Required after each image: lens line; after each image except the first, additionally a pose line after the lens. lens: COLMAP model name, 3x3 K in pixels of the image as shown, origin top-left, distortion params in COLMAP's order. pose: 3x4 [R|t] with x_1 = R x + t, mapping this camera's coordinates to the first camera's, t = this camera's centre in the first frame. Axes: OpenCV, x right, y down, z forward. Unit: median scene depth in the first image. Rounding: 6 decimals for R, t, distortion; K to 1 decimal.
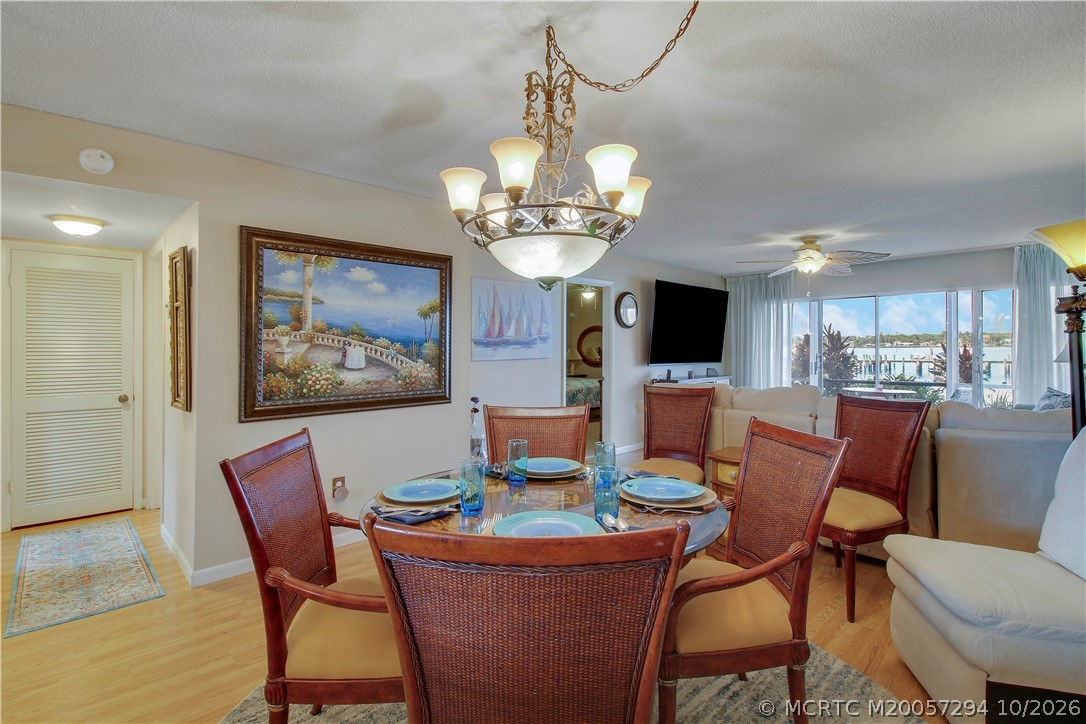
lens RADIAL K [[502.8, 0, 548.2], [0, 502.8, 355.0], [0, 0, 1]] dist [0.001753, -0.013254]
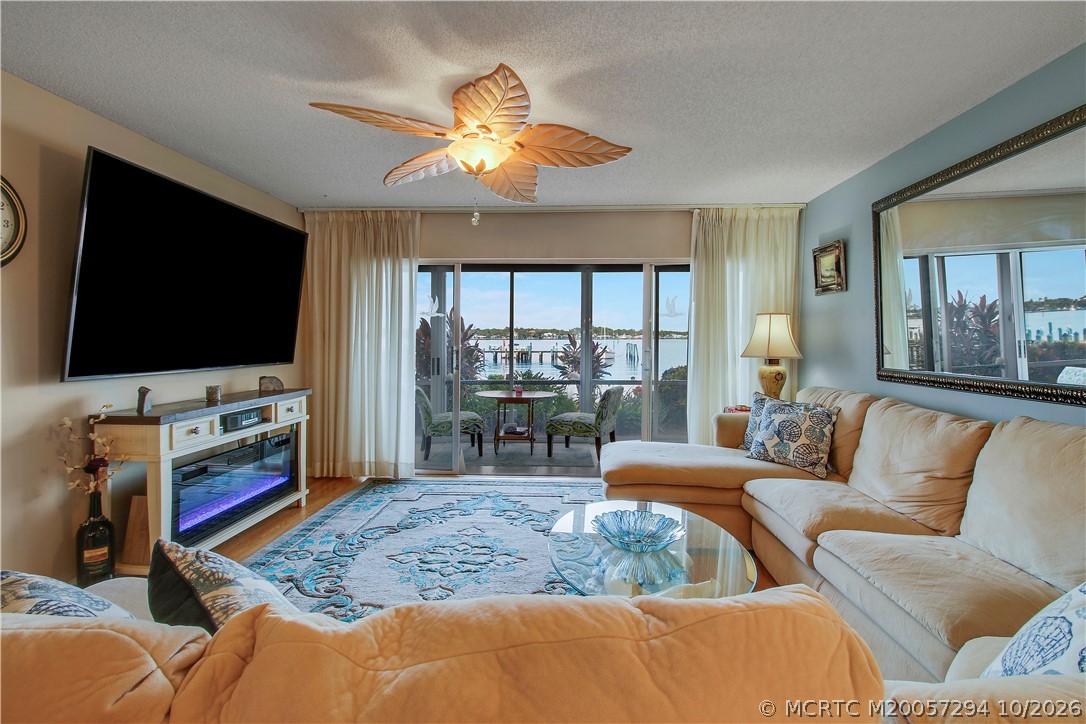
lens RADIAL K [[518.5, 0, 554.3], [0, 518.5, 345.7], [0, 0, 1]] dist [-0.012603, -0.009614]
pose [[0.721394, -0.000529, 0.692525, 0.203817], [0.000922, 1.000000, -0.000196, -0.004217], [-0.692525, 0.000780, 0.721394, 0.512201]]
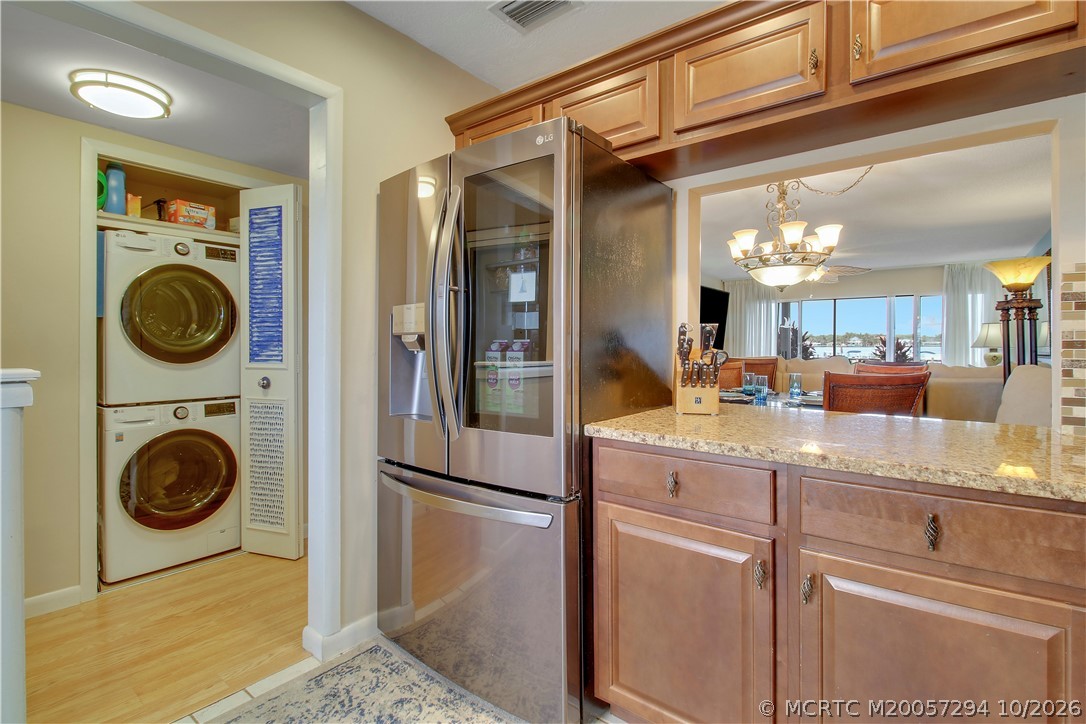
lens RADIAL K [[502.8, 0, 542.5], [0, 502.8, 347.5], [0, 0, 1]] dist [0.001753, -0.013254]
pose [[0.992238, 0.010257, 0.123929, -0.311543], [-0.009421, 0.999929, -0.007323, 0.030236], [-0.123995, 0.006098, 0.992264, -0.220833]]
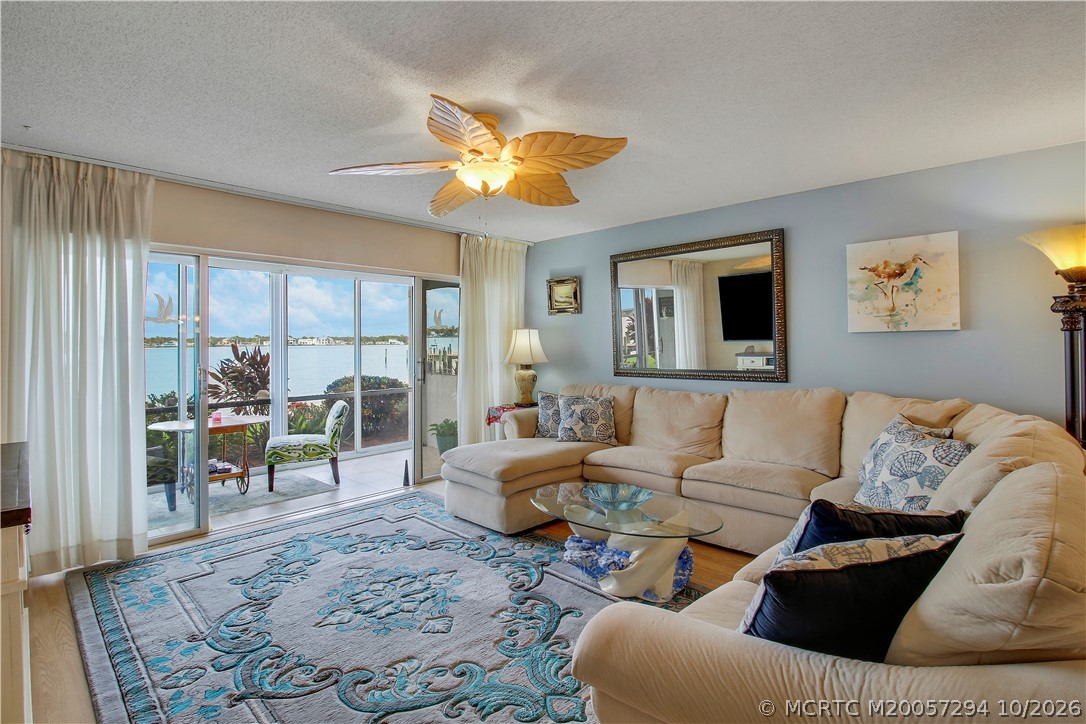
lens RADIAL K [[518.5, 0, 568.8], [0, 518.5, 342.4], [0, 0, 1]] dist [-0.012603, -0.009614]
pose [[-0.067295, 0.012241, 0.997658, 0.031519], [0.020696, 0.999727, -0.010870, -0.012411], [-0.997518, 0.019916, -0.067530, 0.787432]]
